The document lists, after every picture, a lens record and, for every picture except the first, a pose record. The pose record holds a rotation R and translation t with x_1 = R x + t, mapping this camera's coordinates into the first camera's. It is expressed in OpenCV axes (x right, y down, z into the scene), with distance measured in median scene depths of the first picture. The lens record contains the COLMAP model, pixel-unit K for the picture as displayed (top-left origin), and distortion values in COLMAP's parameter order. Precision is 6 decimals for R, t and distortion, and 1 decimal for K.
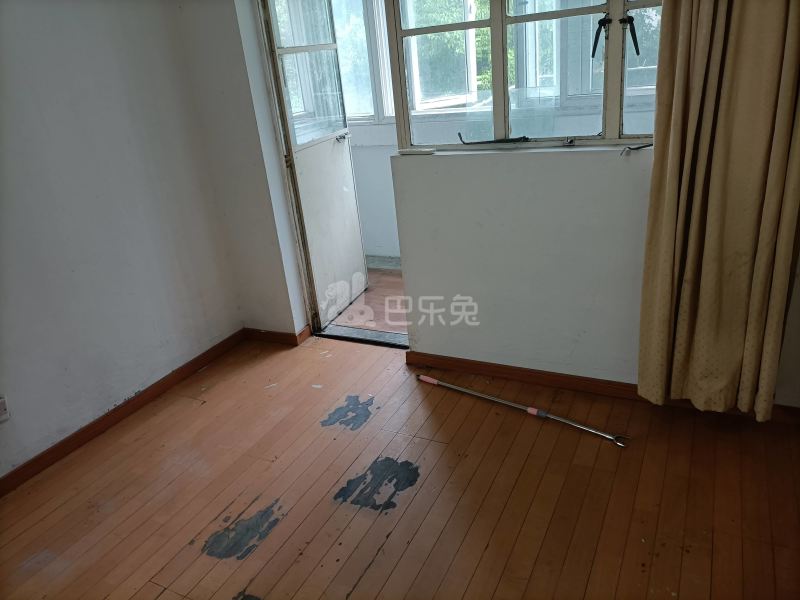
lens RADIAL K [[594.0, 0, 401.3], [0, 594.0, 294.8], [0, 0, 1]] dist [0.110459, -0.180919]
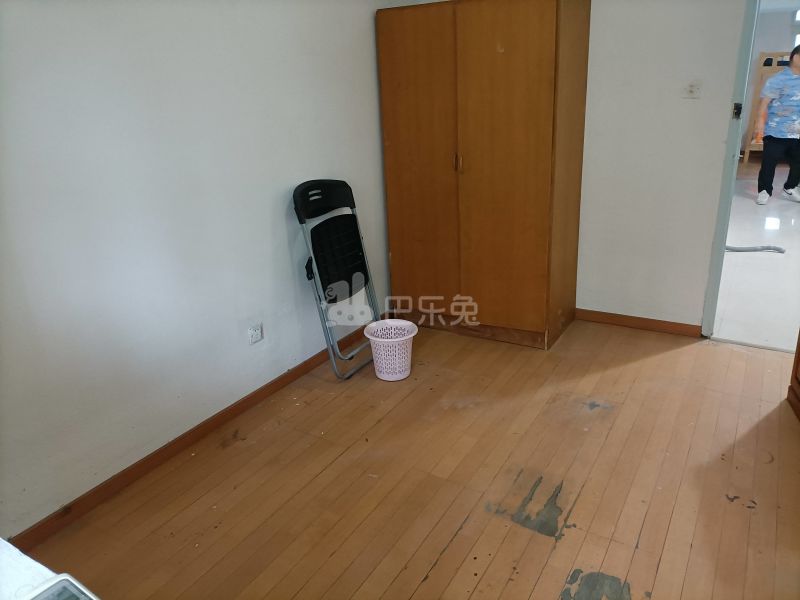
lens RADIAL K [[594.3, 0, 385.5], [0, 594.3, 300.0], [0, 0, 1]] dist [-0.004694, -0.003777]
pose [[-0.985713, 0.098094, 0.136918, -0.109122], [0.164718, 0.731177, 0.662003, -0.465220], [-0.035173, 0.675098, -0.736889, 1.160300]]
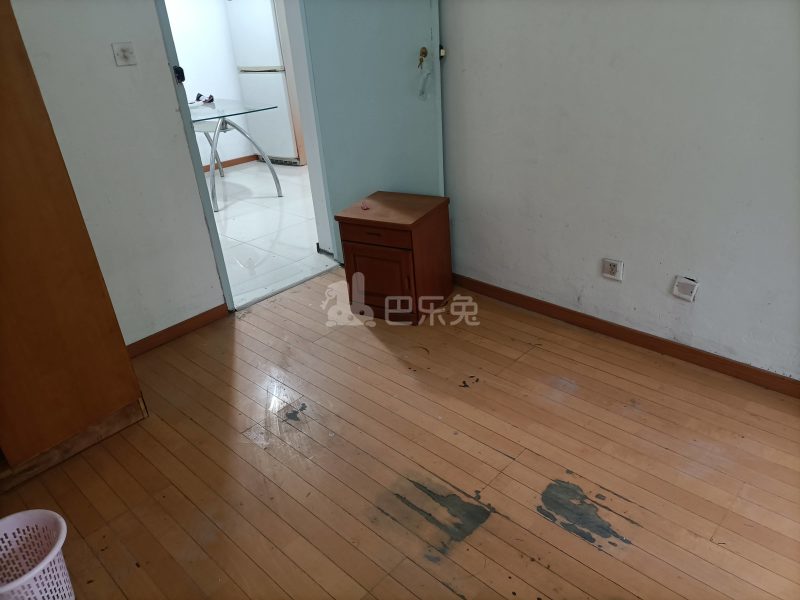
lens RADIAL K [[594.0, 0, 401.3], [0, 594.0, 294.8], [0, 0, 1]] dist [0.110459, -0.180919]
pose [[-0.277108, 0.524089, -0.805321, 0.332420], [-0.267118, 0.763084, 0.588516, -0.287491], [0.922962, 0.378198, -0.071463, 0.594953]]
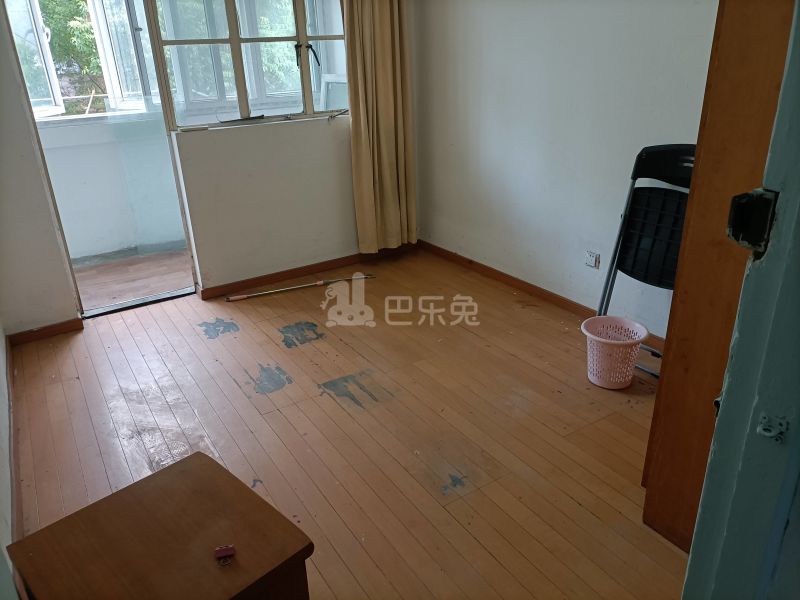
lens RADIAL K [[594.0, 0, 401.3], [0, 594.0, 294.8], [0, 0, 1]] dist [0.110459, -0.180919]
pose [[0.508359, -0.255599, 0.822338, -1.046155], [0.314882, 0.943980, 0.098752, 0.141505], [-0.801511, 0.208738, 0.560364, -0.071172]]
